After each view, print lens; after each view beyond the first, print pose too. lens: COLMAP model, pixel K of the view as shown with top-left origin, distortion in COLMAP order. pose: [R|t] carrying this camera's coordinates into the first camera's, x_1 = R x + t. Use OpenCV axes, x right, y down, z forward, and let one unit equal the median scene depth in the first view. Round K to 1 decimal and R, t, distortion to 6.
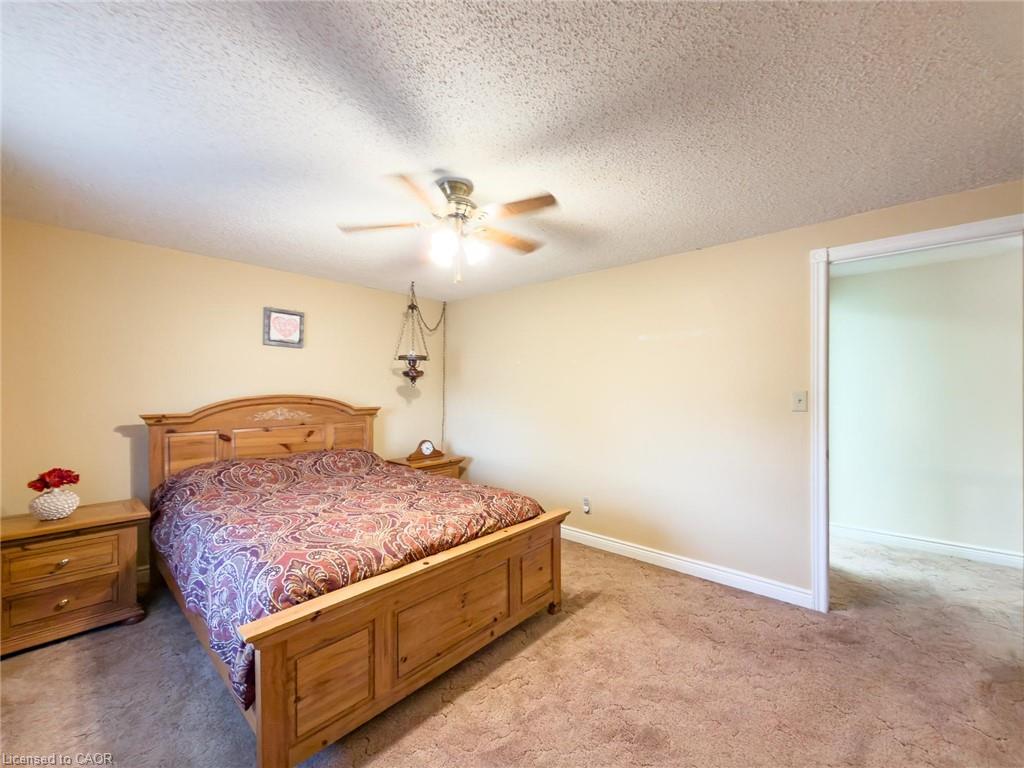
lens RADIAL K [[419.8, 0, 506.6], [0, 419.8, 387.0], [0, 0, 1]] dist [0.000071, -0.000080]
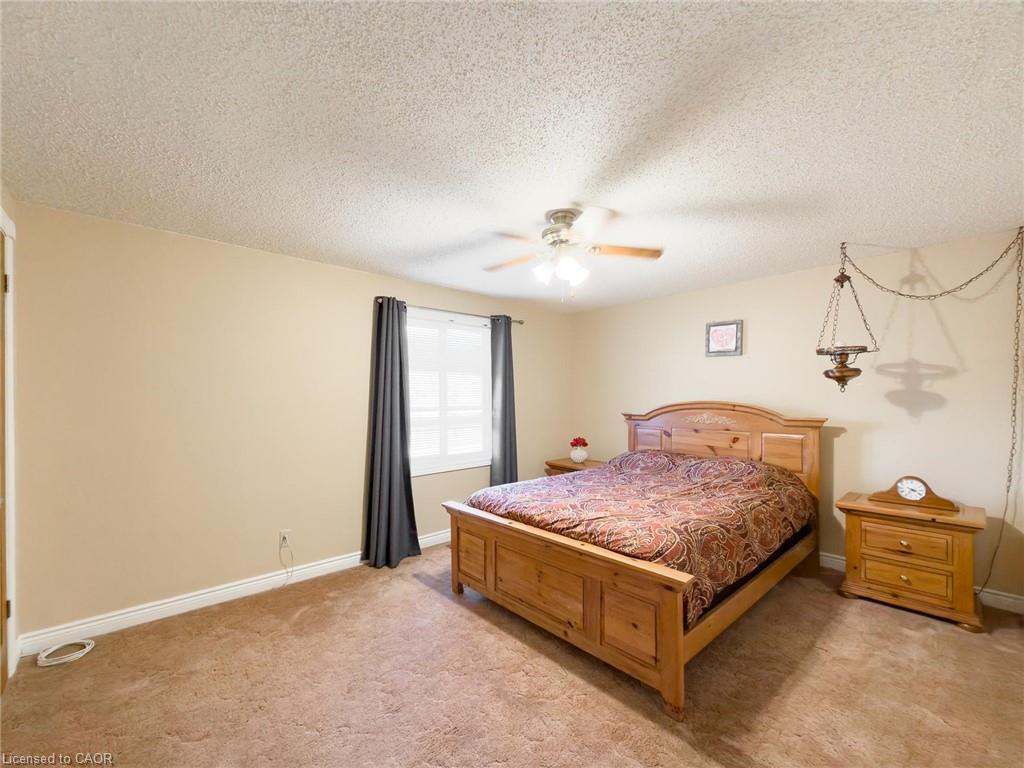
lens RADIAL K [[419.8, 0, 506.6], [0, 419.8, 387.0], [0, 0, 1]] dist [0.000071, -0.000080]
pose [[-0.100070, -0.022922, -0.994716, 0.904559], [0.012270, 0.999630, -0.024269, 0.002851], [0.994905, -0.014634, -0.099752, 0.853719]]
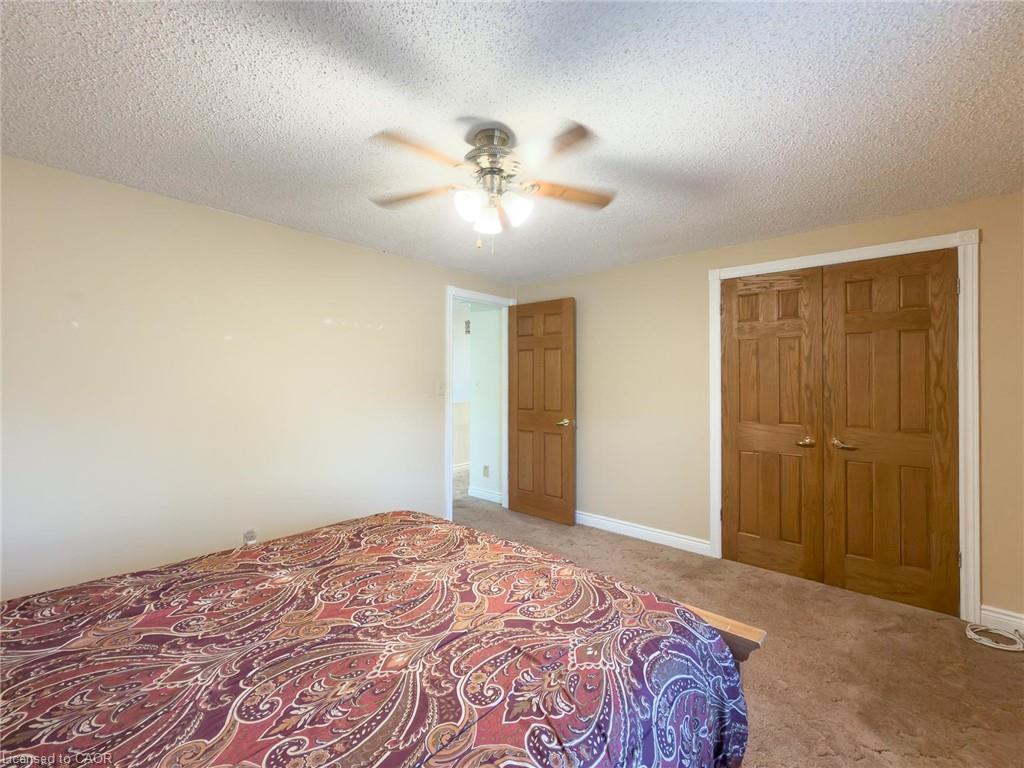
lens RADIAL K [[419.8, 0, 506.6], [0, 419.8, 387.0], [0, 0, 1]] dist [0.000071, -0.000080]
pose [[0.010418, -0.006186, 0.999927, -0.854749], [-0.002836, 0.999977, 0.006216, 0.008842], [-0.999942, -0.002900, 0.010400, 0.850403]]
